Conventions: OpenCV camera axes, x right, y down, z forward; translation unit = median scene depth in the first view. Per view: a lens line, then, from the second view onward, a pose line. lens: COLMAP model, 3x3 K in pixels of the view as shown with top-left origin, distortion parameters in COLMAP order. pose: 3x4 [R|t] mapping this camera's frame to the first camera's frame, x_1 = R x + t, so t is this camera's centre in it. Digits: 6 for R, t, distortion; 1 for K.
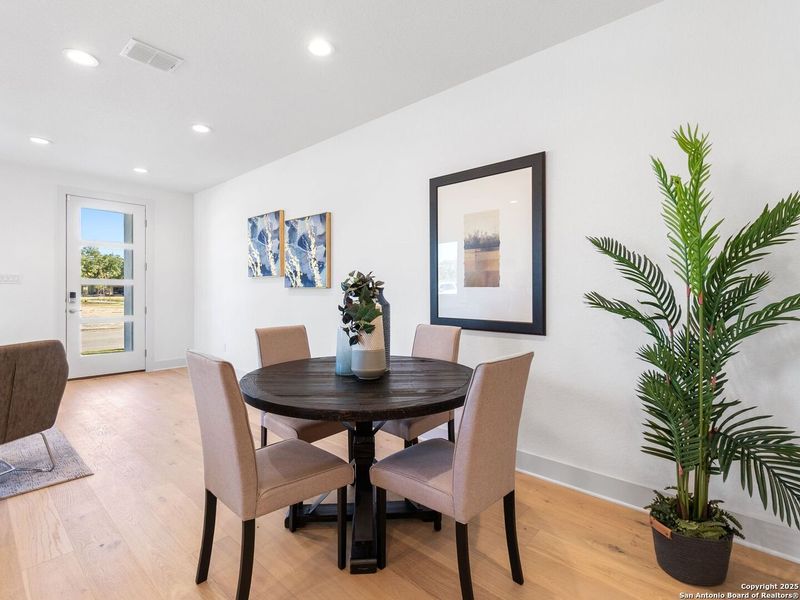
lens RADIAL K [[389.3, 0, 395.2], [0, 389.3, 291.6], [0, 0, 1]] dist [-0.004485, -0.000174]
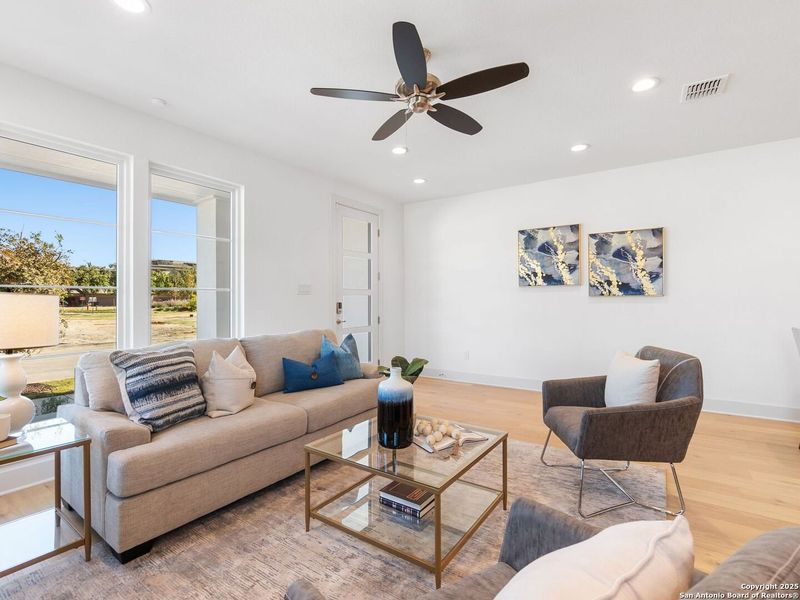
lens RADIAL K [[384.3, 0, 376.2], [0, 384.3, 301.4], [0, 0, 1]] dist [-0.002373, -0.000241]
pose [[0.990561, -0.009960, 0.136713, -2.254569], [0.009437, 0.999945, 0.004475, -0.012397], [-0.136750, -0.003142, 0.990601, 0.062963]]
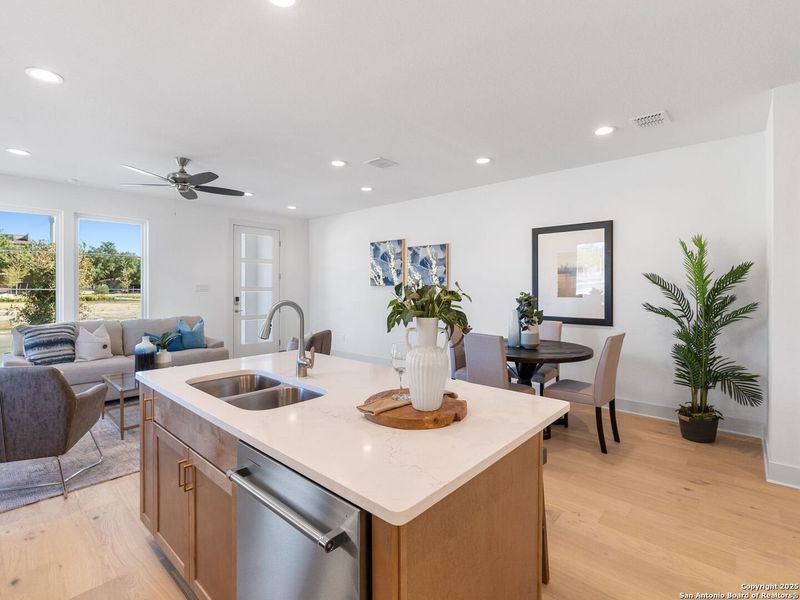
lens RADIAL K [[394.0, 0, 390.7], [0, 394.0, 287.9], [0, 0, 1]] dist [-0.004590, -0.001031]
pose [[0.999993, -0.002189, -0.003088, -0.756635], [0.002196, 0.999995, 0.002259, -0.082089], [0.003083, -0.002266, 0.999993, -0.952892]]
